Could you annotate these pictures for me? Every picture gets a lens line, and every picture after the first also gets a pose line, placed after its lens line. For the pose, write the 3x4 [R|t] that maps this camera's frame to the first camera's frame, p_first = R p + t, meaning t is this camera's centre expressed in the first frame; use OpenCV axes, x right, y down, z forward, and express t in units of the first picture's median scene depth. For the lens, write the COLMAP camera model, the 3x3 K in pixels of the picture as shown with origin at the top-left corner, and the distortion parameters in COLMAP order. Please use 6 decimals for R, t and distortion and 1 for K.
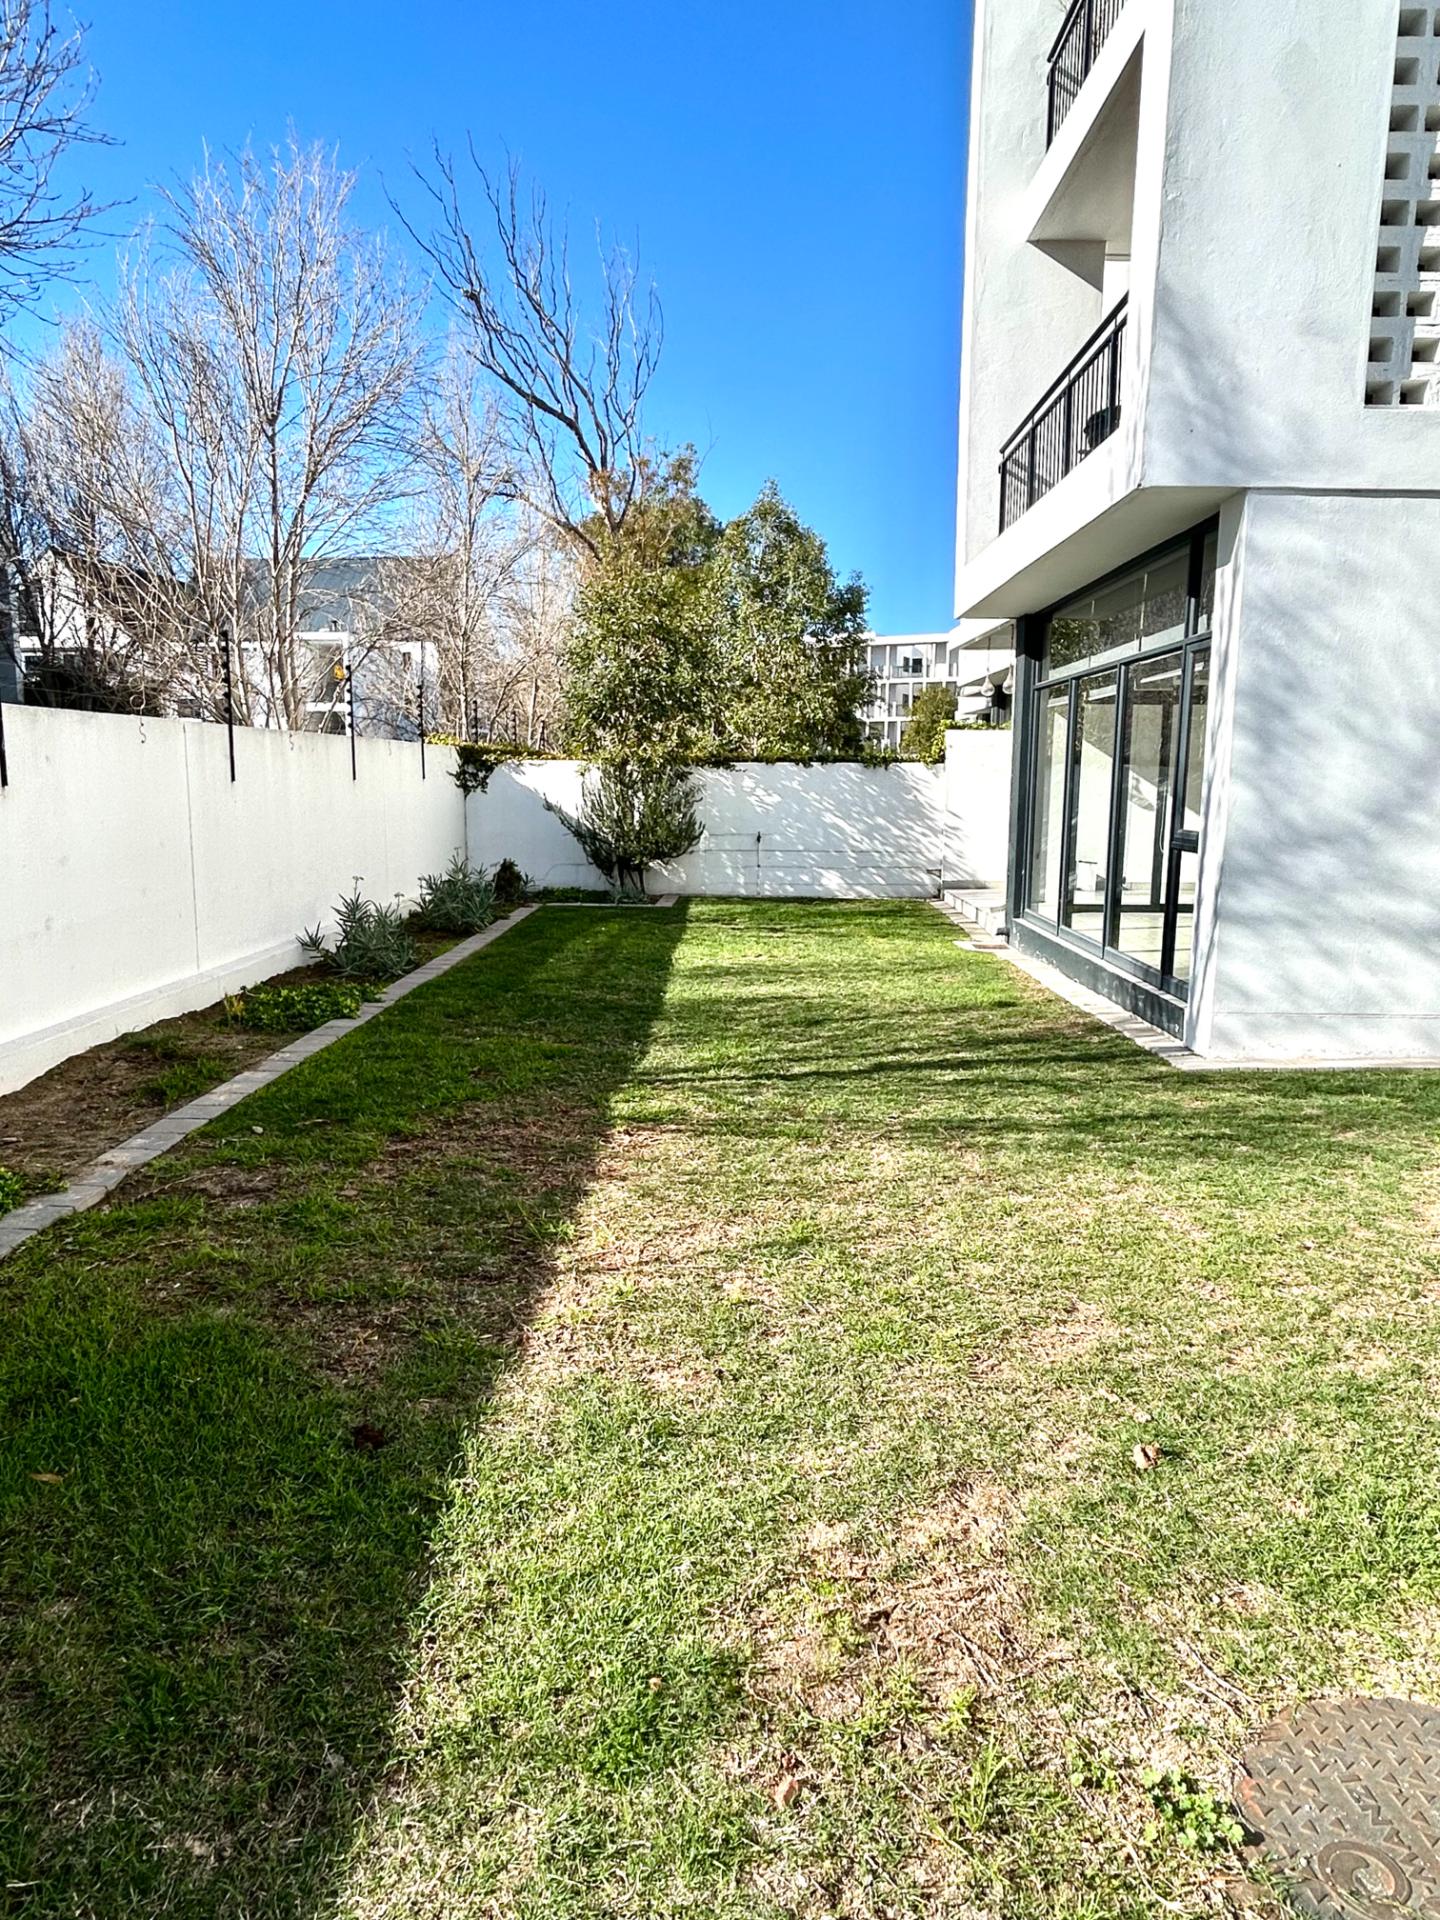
lens RADIAL K [[1174.5, 0, 716.5], [0, 1174.5, 960.5], [0, 0, 1]] dist [-0.003283, 0.002494]
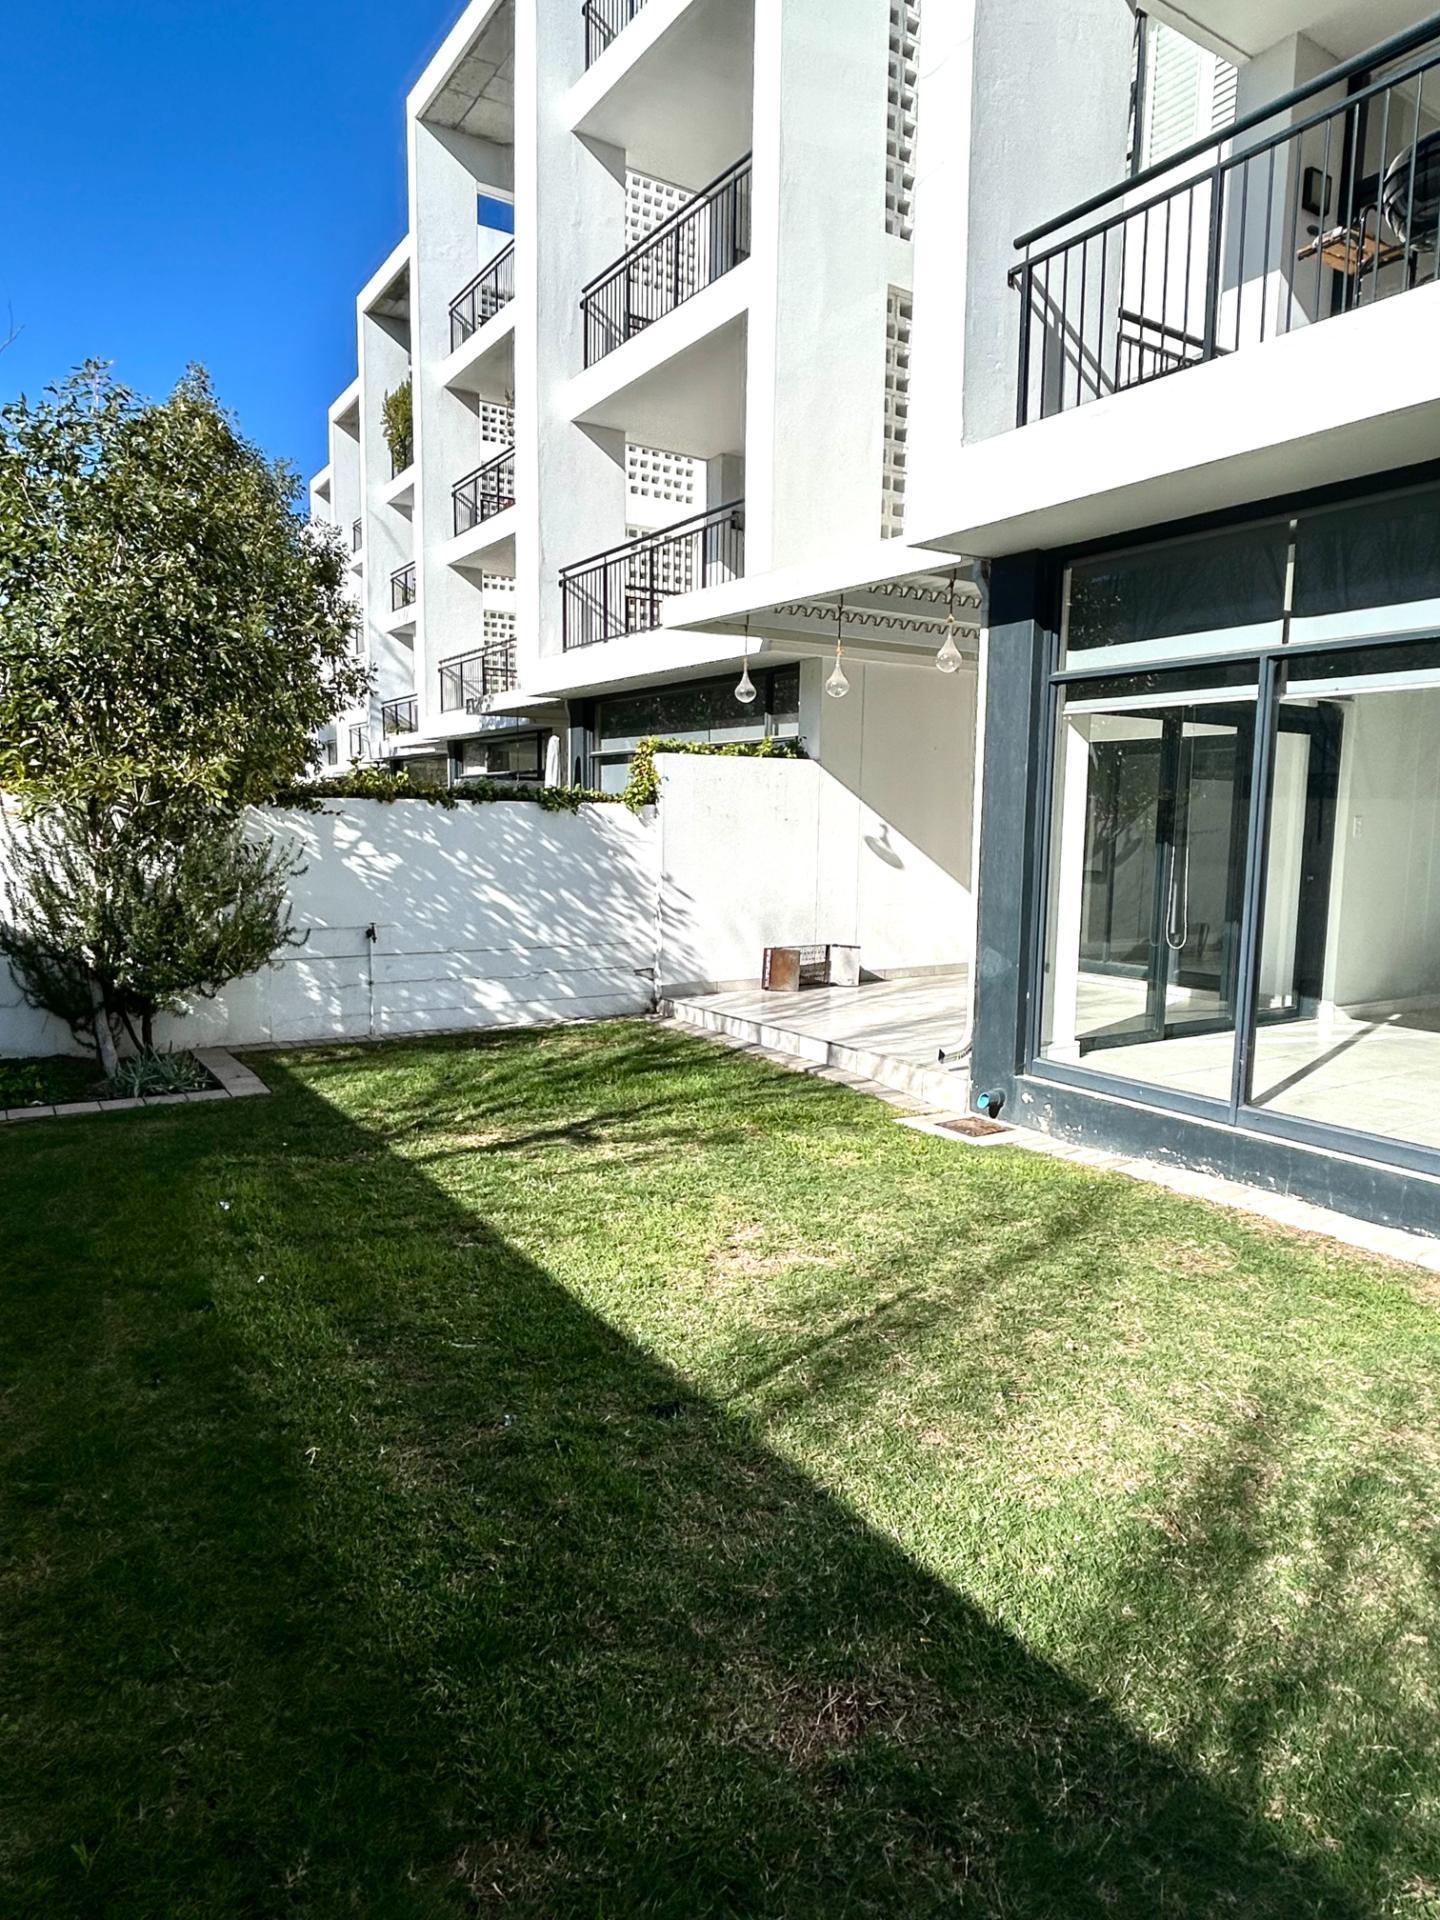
lens RADIAL K [[1174.5, 0, 739.4], [0, 1174.5, 979.3], [0, 0, 1]] dist [-0.003283, 0.002494]
pose [[0.818976, -0.069493, 0.569604, -0.141304], [0.078550, 0.996872, 0.008682, -0.074122], [-0.568425, 0.037632, 0.821874, 0.446025]]
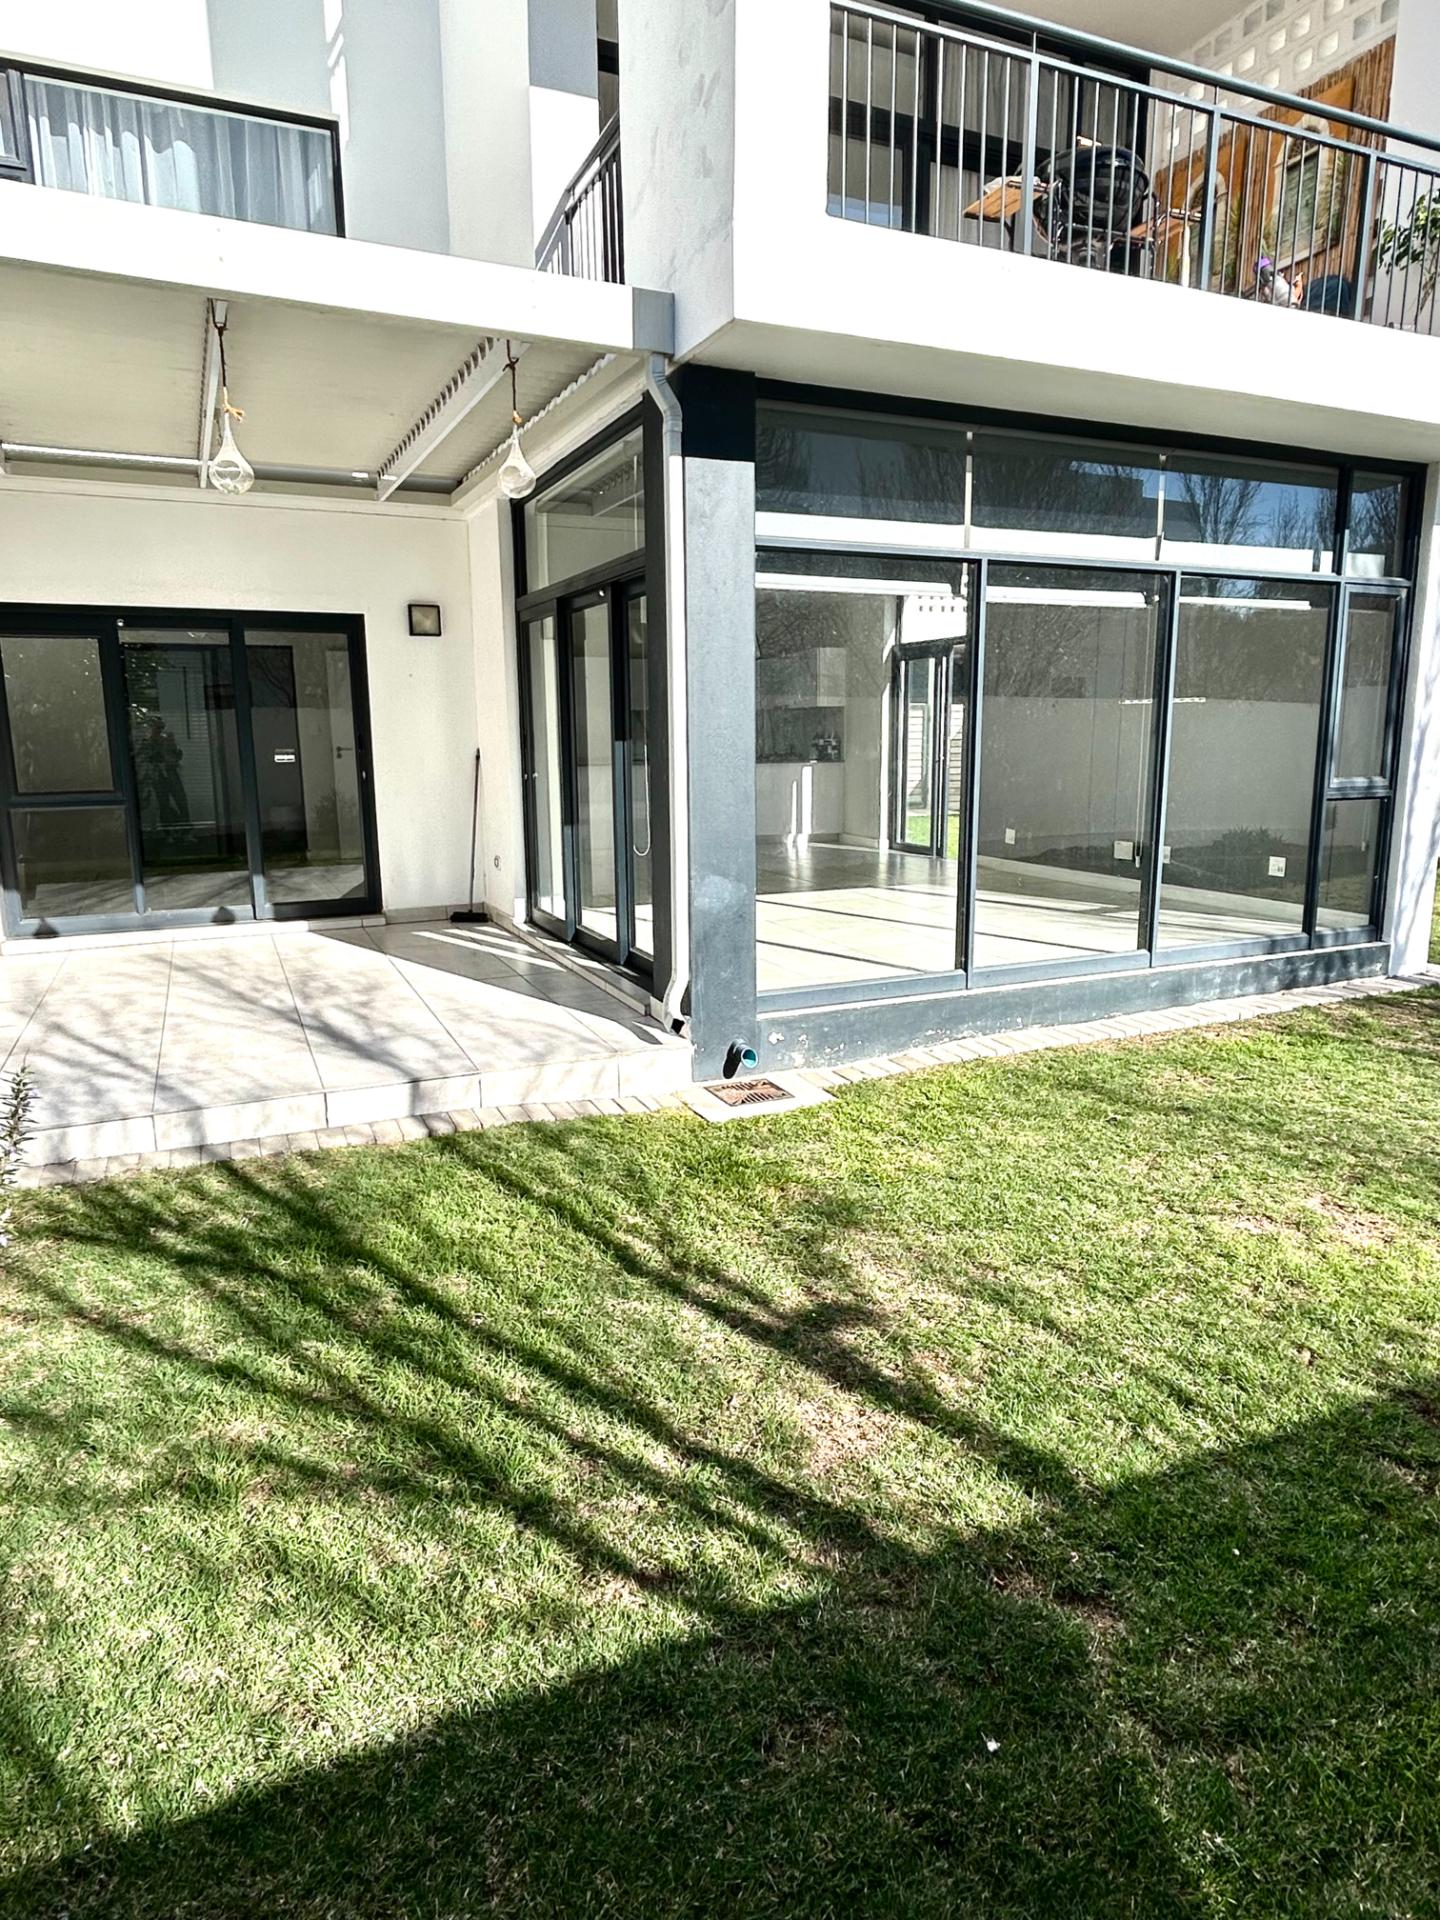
lens RADIAL K [[1174.5, 0, 723.6], [0, 1174.5, 954.0], [0, 0, 1]] dist [-0.003283, 0.002494]
pose [[-0.432977, -0.174767, 0.884301, -0.130181], [0.143876, 0.955049, 0.259194, -0.144147], [-0.889849, 0.239455, -0.388369, 0.902185]]
